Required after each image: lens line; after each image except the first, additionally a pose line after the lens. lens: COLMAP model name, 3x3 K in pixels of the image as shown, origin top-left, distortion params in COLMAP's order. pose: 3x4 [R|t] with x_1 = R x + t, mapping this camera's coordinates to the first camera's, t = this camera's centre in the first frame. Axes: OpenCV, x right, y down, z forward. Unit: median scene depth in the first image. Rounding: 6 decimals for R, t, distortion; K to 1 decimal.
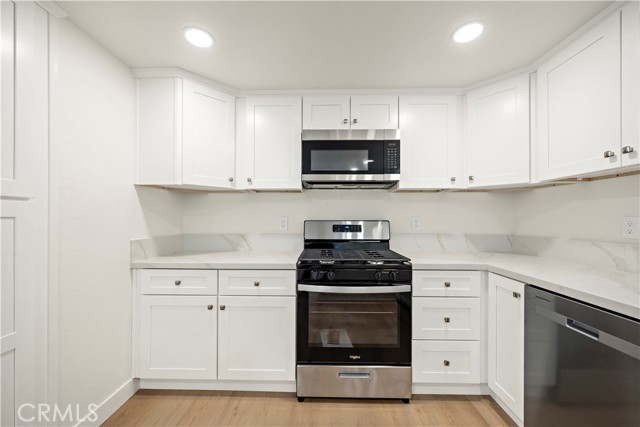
lens RADIAL K [[249.0, 0, 318.8], [0, 249.0, 217.3], [0, 0, 1]] dist [-0.004350, -0.000336]
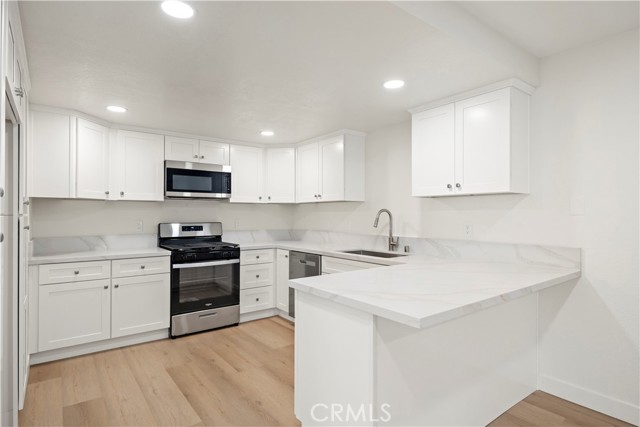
lens RADIAL K [[348.5, 0, 319.5], [0, 348.5, 213.2], [0, 0, 1]] dist [0.010233, -0.002365]
pose [[0.781229, 0.001060, 0.624244, -0.701990], [-0.001192, 0.999999, -0.000207, -0.053092], [-0.624244, -0.000583, 0.781229, -1.240010]]
